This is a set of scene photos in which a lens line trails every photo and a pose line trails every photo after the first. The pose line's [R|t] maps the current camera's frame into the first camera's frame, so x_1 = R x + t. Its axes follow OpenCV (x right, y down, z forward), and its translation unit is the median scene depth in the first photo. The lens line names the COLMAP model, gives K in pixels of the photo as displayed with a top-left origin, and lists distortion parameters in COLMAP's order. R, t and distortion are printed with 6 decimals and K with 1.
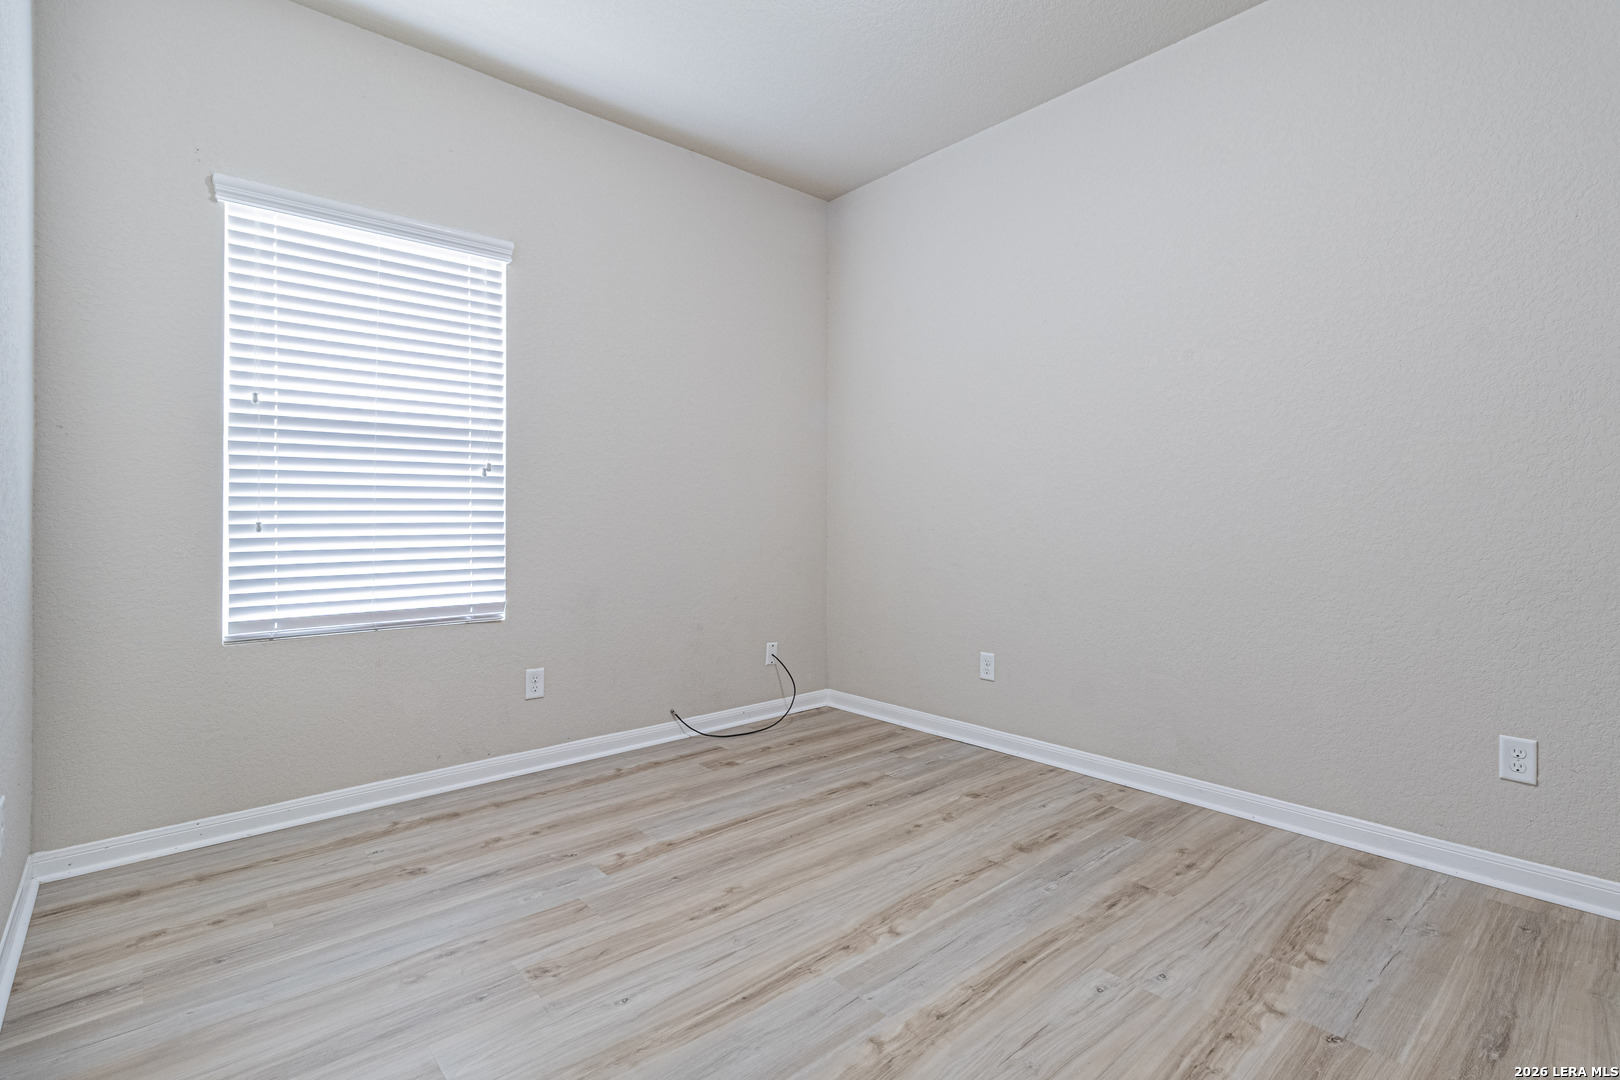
lens RADIAL K [[766.3, 0, 801.6], [0, 766.3, 529.6], [0, 0, 1]] dist [0.003381, 0.000376]
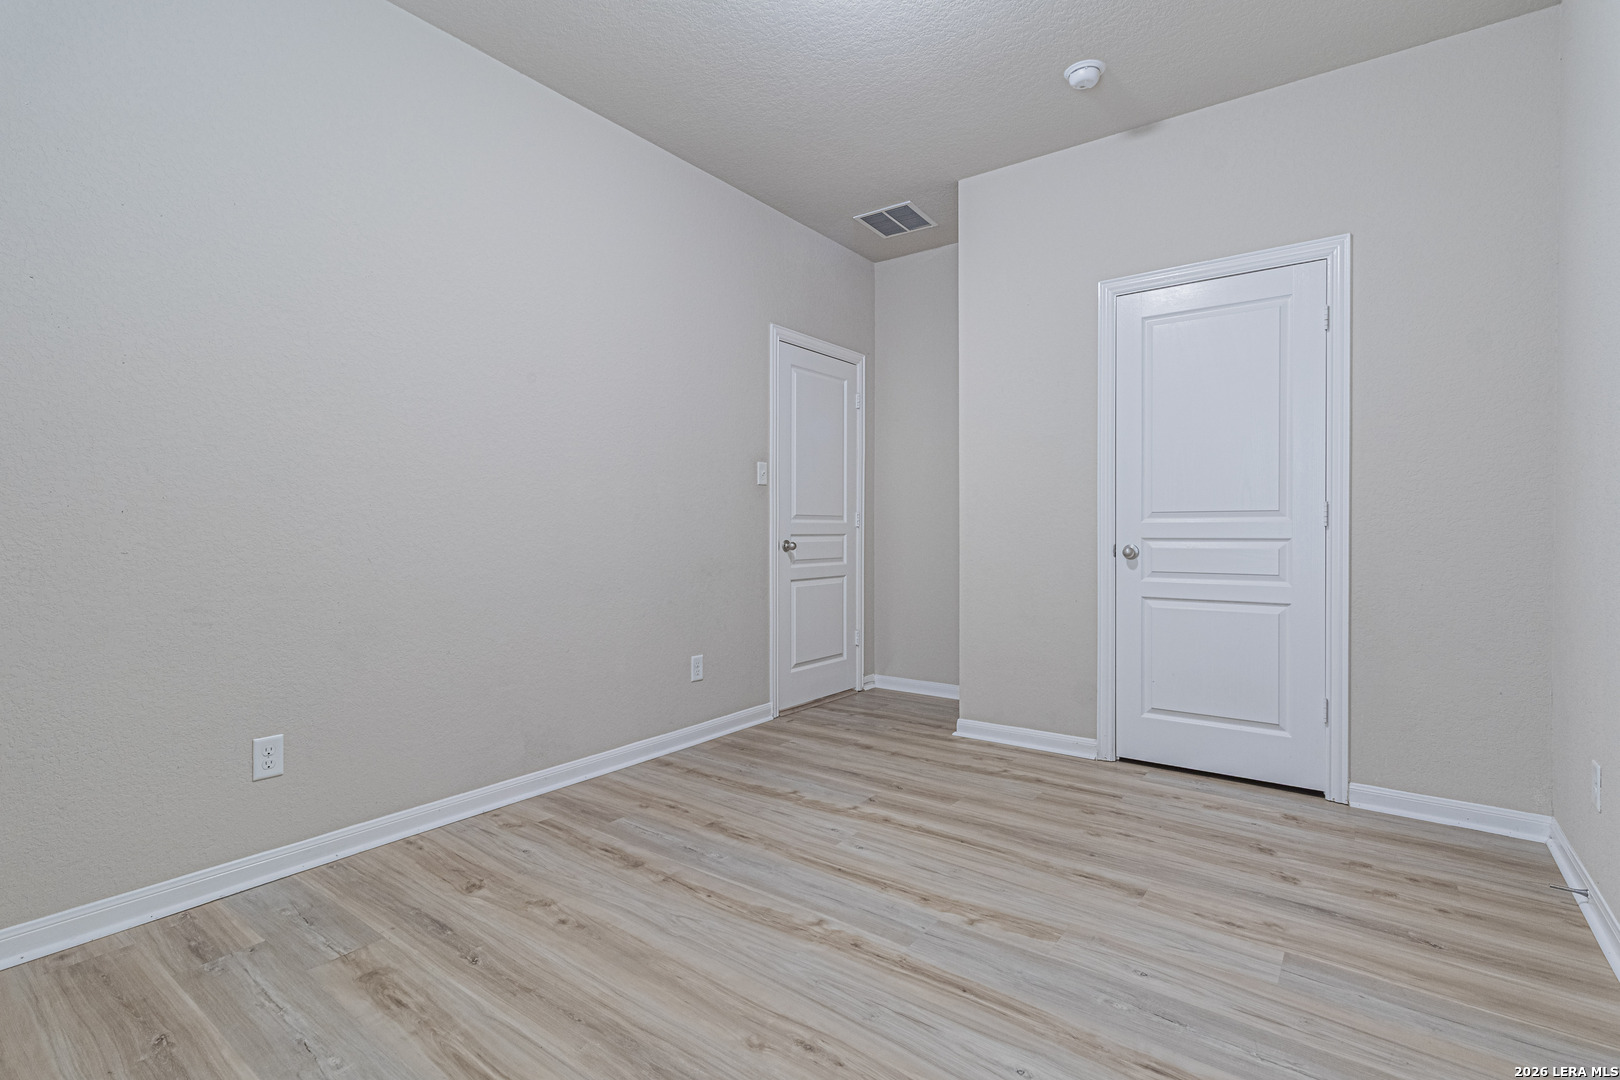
lens RADIAL K [[755.6, 0, 819.7], [0, 755.6, 535.1], [0, 0, 1]] dist [0.008745, -0.000071]
pose [[-0.221087, -0.009393, 0.975209, -0.664839], [0.016511, 0.999774, 0.013373, -0.017837], [-0.975114, 0.019058, -0.220882, 0.906459]]
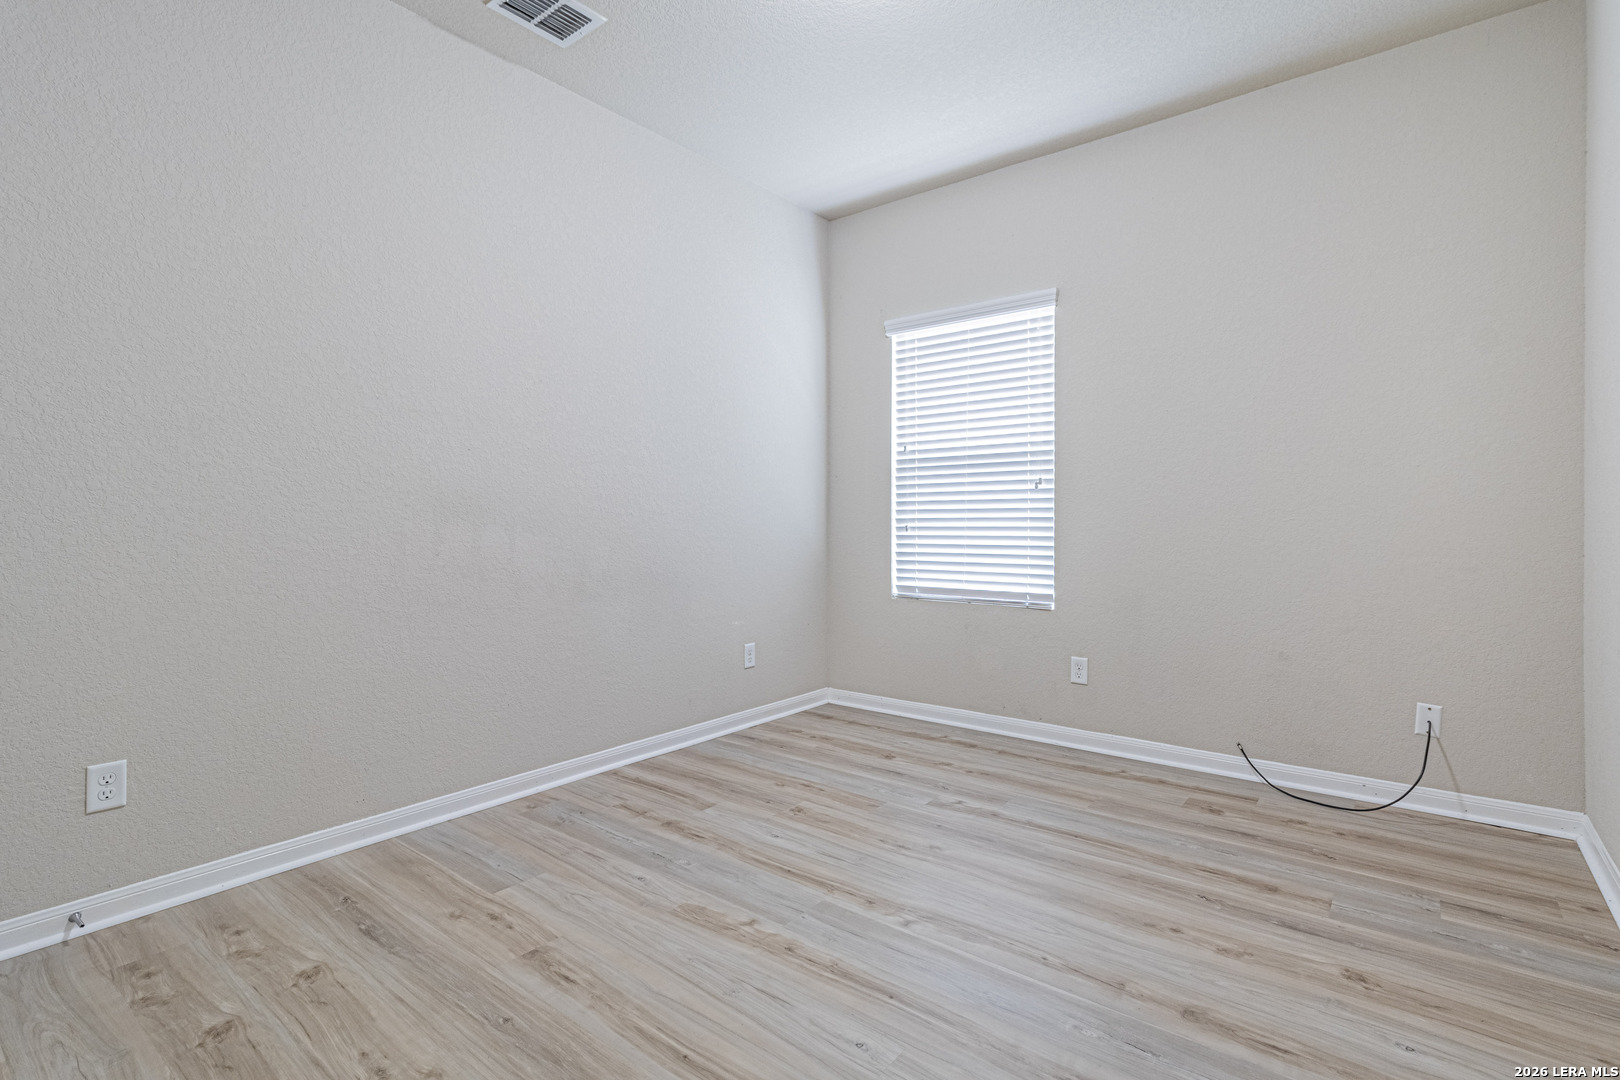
lens RADIAL K [[755.6, 0, 819.7], [0, 755.6, 535.1], [0, 0, 1]] dist [0.008745, -0.000071]
pose [[0.191432, 0.018622, -0.981329, 0.813256], [-0.016198, 0.999744, 0.015812, -0.010890], [0.981372, 0.012868, 0.191685, 0.504878]]
